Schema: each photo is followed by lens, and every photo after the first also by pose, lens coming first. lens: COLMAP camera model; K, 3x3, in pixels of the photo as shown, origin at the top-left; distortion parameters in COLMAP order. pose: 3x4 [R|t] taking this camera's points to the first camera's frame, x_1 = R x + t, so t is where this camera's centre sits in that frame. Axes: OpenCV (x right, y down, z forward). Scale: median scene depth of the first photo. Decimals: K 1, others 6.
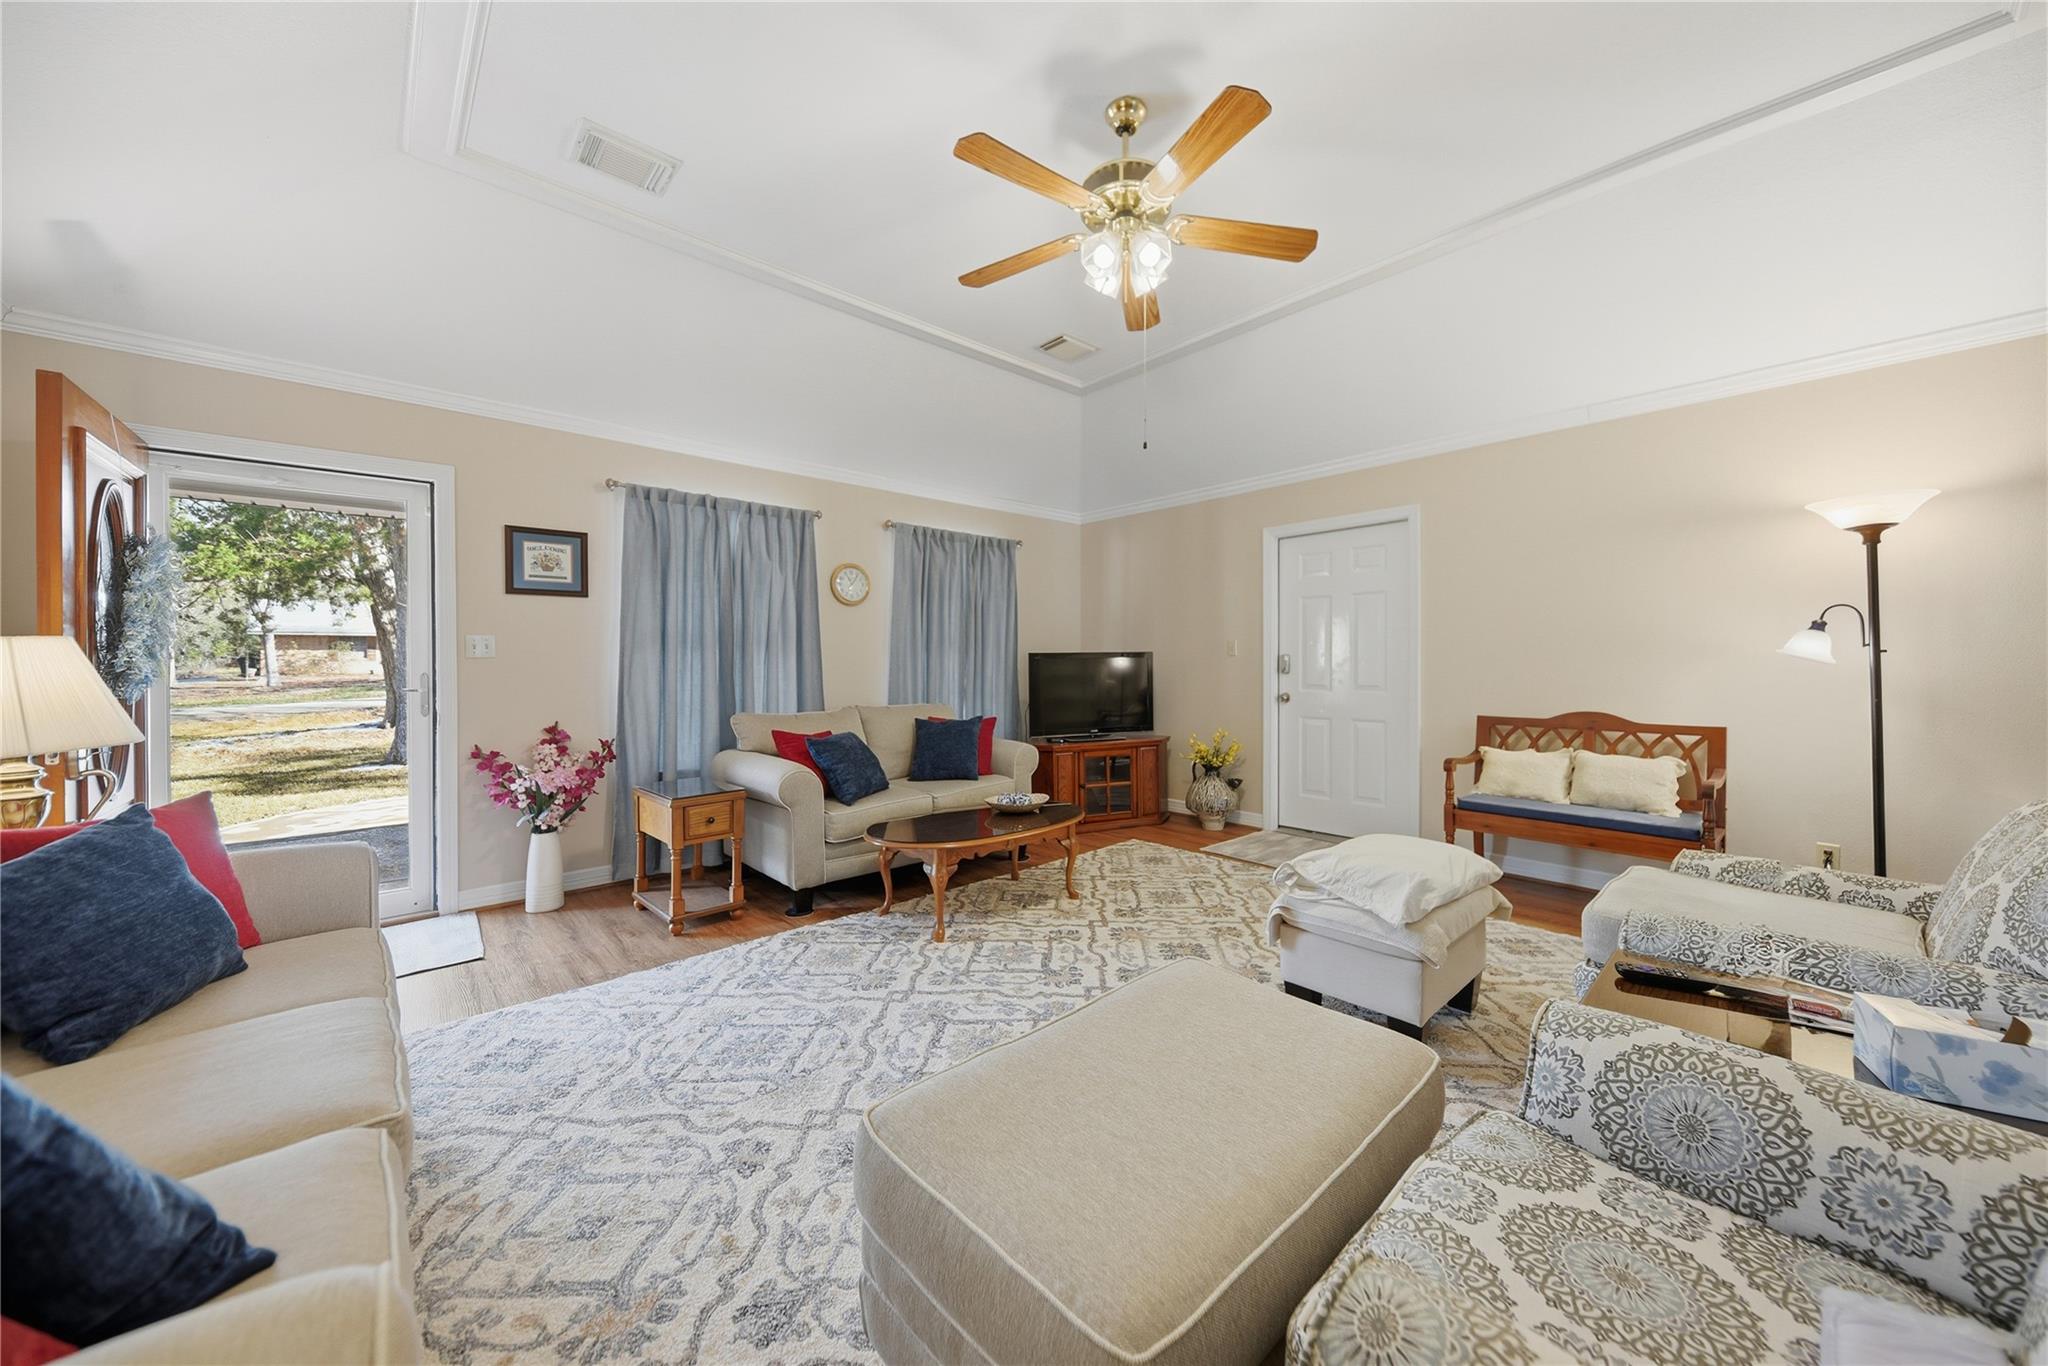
lens RADIAL K [[725.7, 0, 1057.0], [0, 725.7, 665.7], [0, 0, 1]] dist [0.009297, -0.007880]
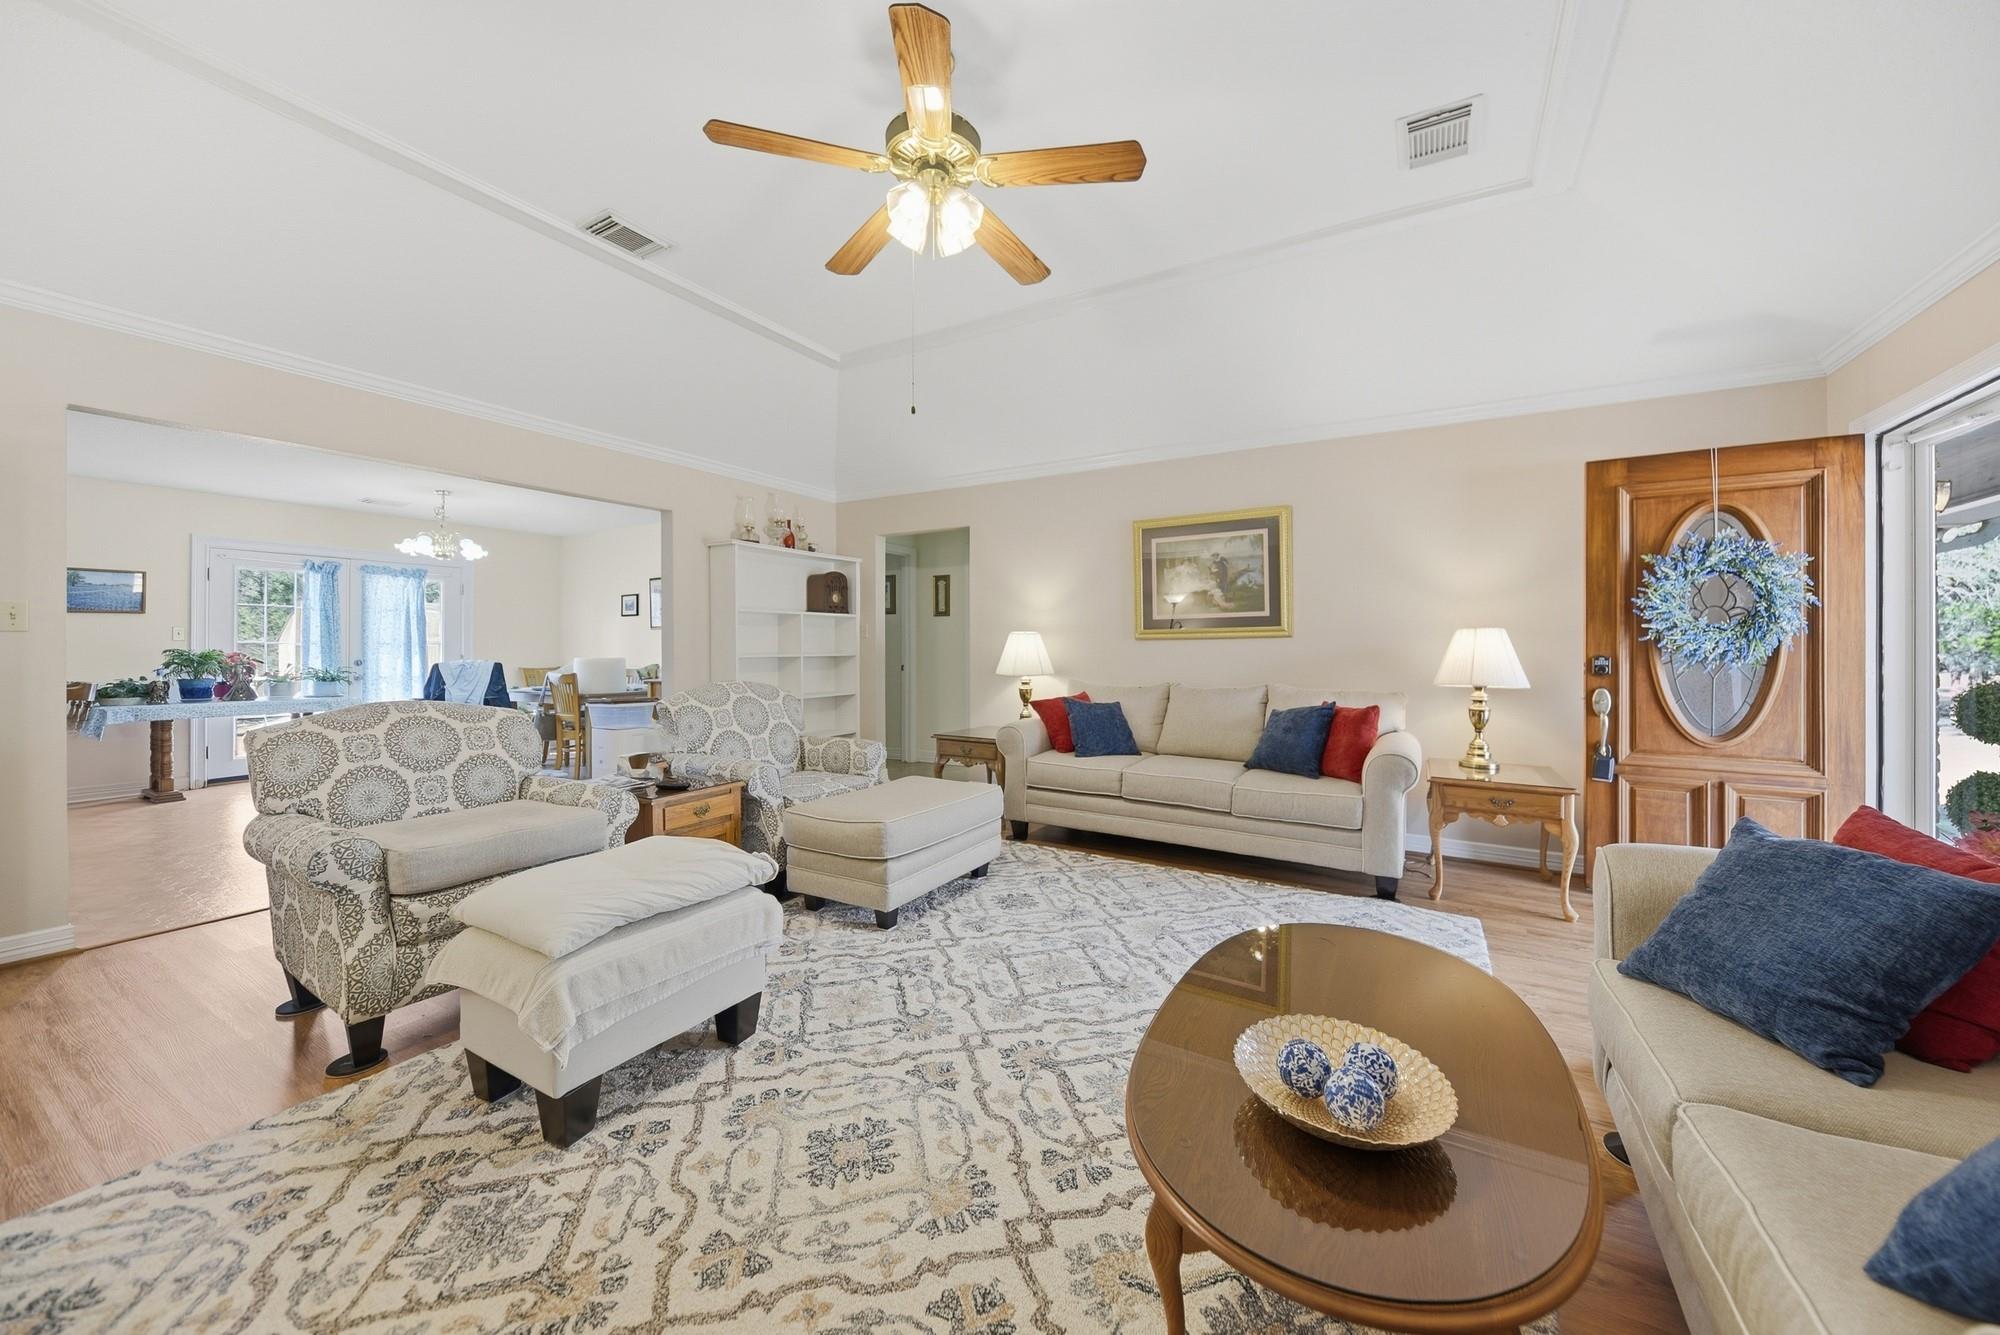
lens RADIAL K [[704.8, 0, 1032.9], [0, 704.8, 652.4], [0, 0, 1]] dist [0.015125, -0.007408]
pose [[-0.954565, 0.002146, -0.297994, 0.210725], [-0.001536, 0.999925, 0.012120, 0.000565], [0.297998, 0.012027, -0.954491, 1.632482]]
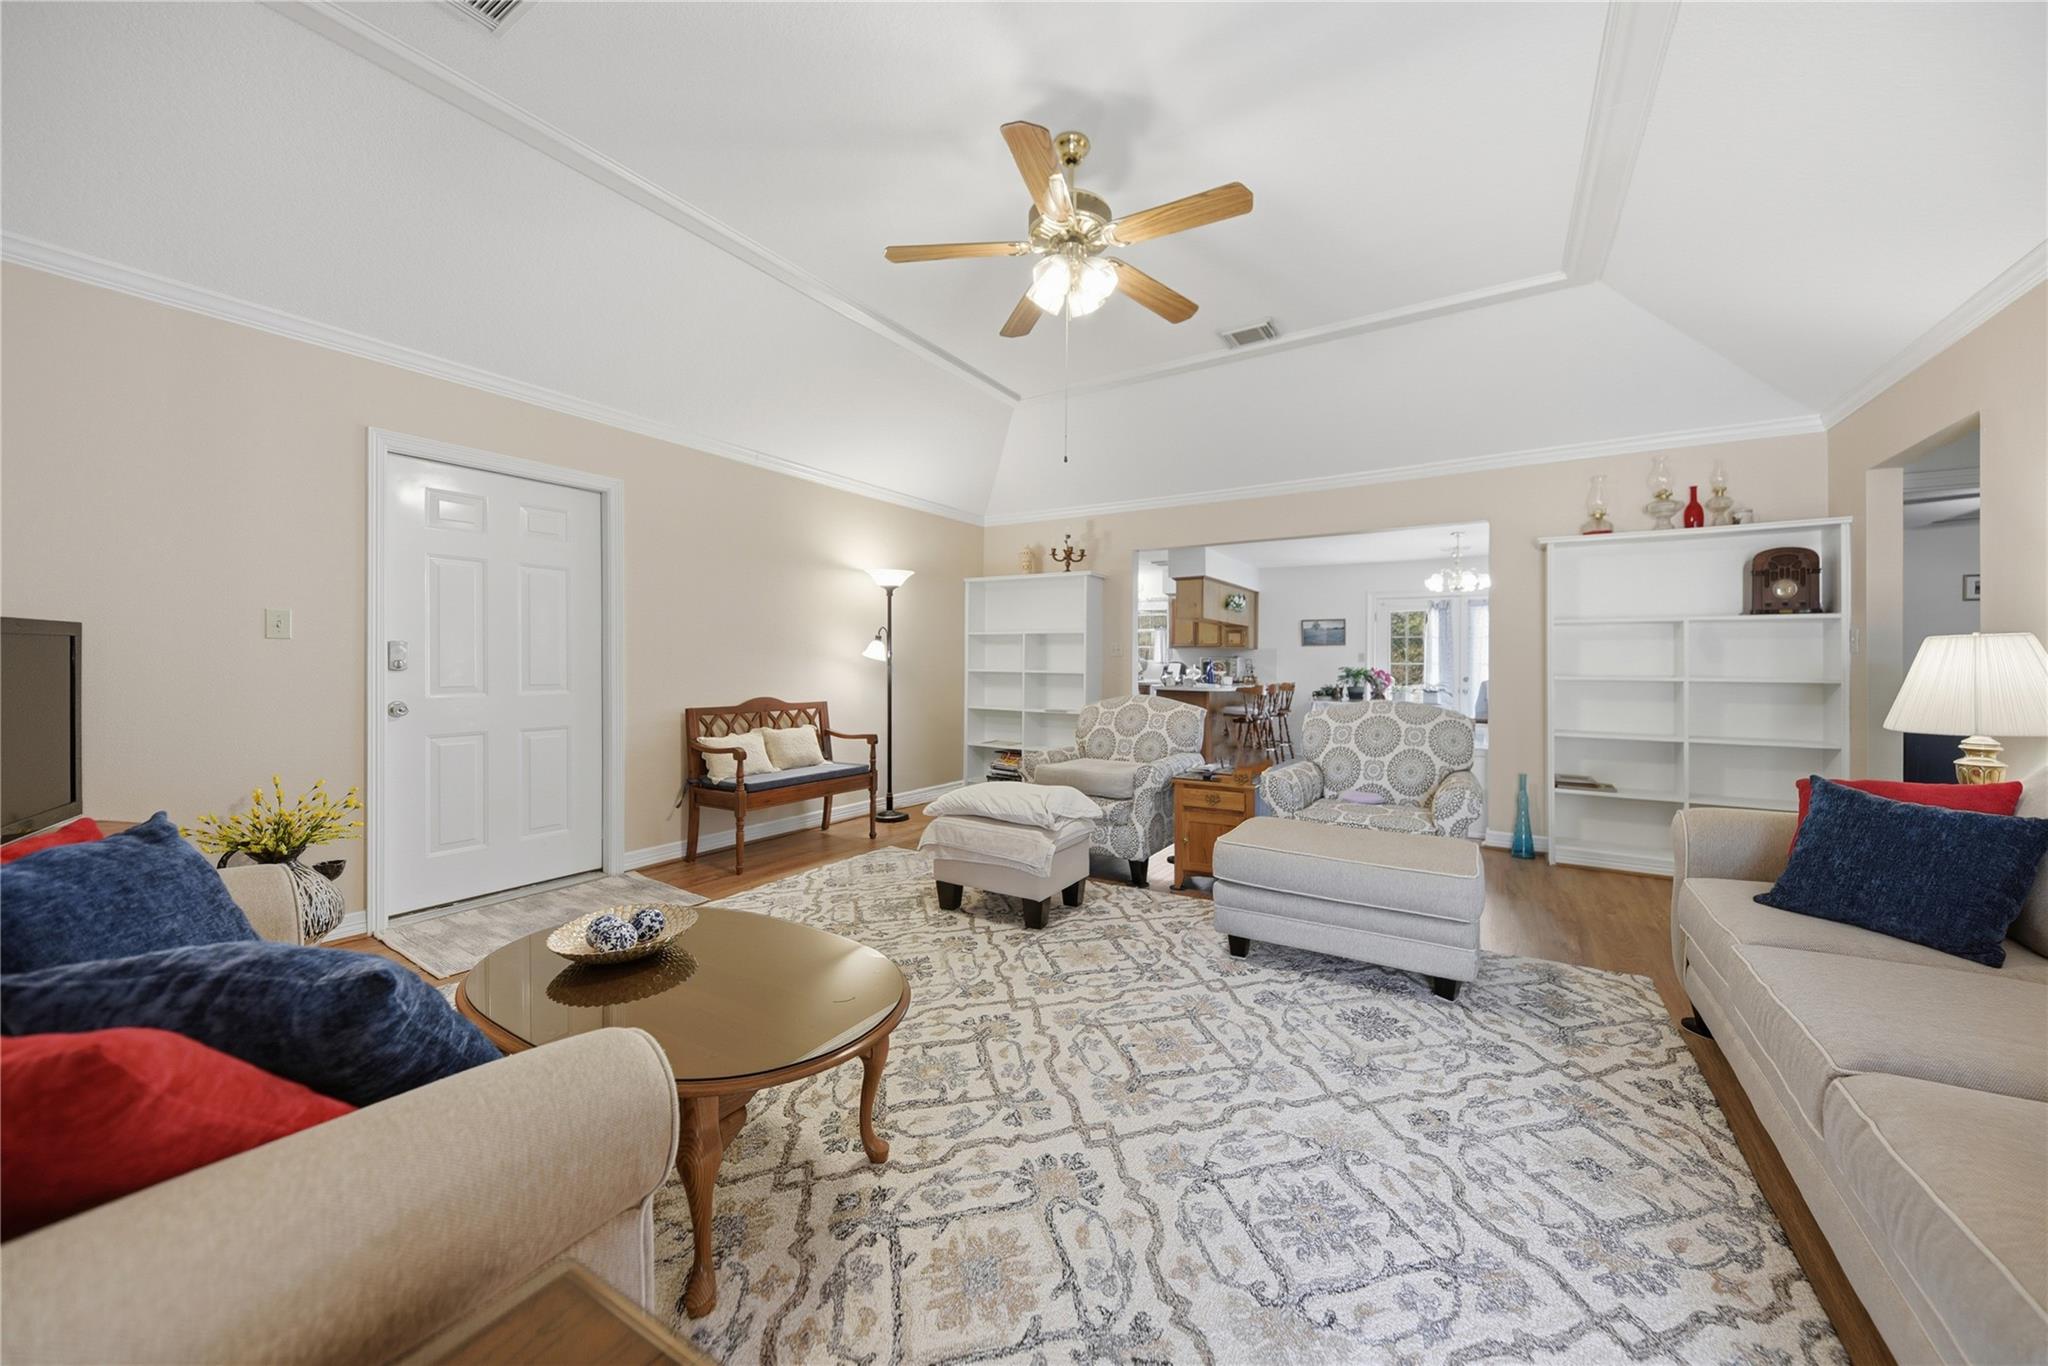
lens RADIAL K [[721.7, 0, 1057.7], [0, 721.7, 667.6], [0, 0, 1]] dist [0.015125, -0.007408]
pose [[-0.273868, -0.007043, 0.961741, -0.792431], [-0.002269, 0.999975, 0.006677, 0.004240], [-0.961765, -0.000354, -0.273877, 1.116510]]
